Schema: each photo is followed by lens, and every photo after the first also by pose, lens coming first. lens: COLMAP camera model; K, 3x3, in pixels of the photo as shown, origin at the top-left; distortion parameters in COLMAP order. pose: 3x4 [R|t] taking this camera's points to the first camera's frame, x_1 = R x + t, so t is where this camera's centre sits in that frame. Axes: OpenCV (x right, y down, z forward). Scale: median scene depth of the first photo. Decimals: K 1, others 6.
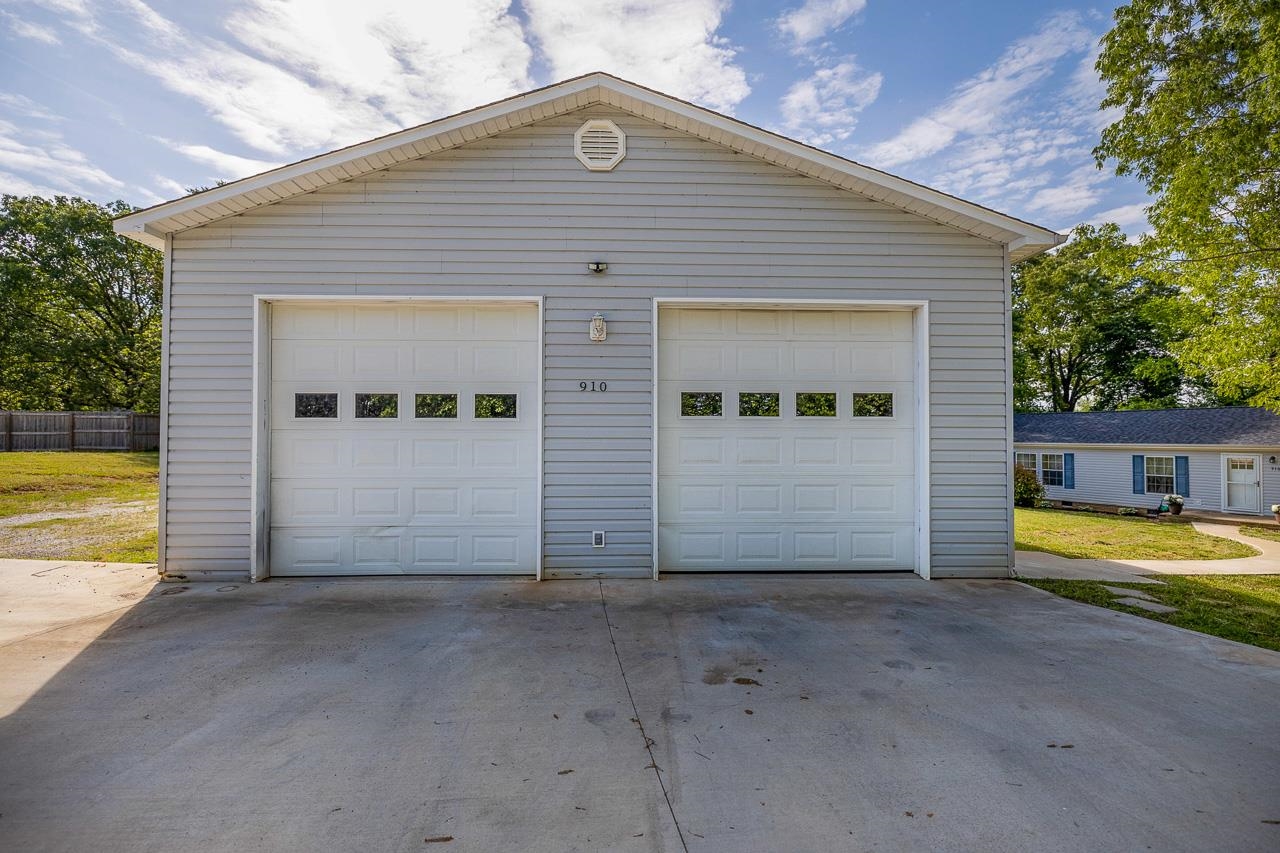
lens RADIAL K [[484.1, 0, 638.7], [0, 484.1, 431.7], [0, 0, 1]] dist [0.000054, -0.000013]
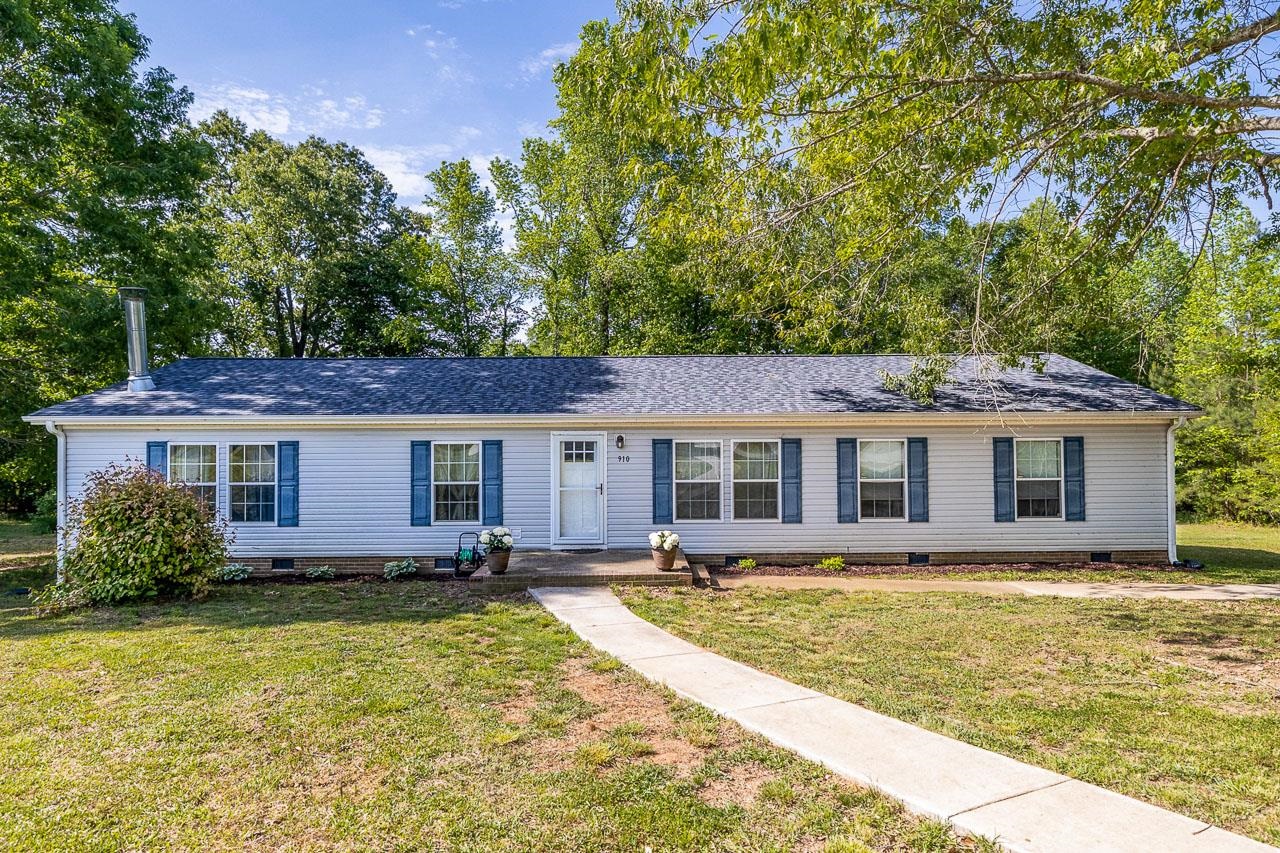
lens RADIAL K [[552.2, 0, 637.6], [0, 552.2, 436.4], [0, 0, 1]] dist [0.000316, 0.000168]
pose [[0.299996, 0.011160, 0.953875, 0.522269], [-0.012147, 0.999895, -0.007878, 0.040256], [-0.953863, -0.009224, 0.300100, 0.567963]]
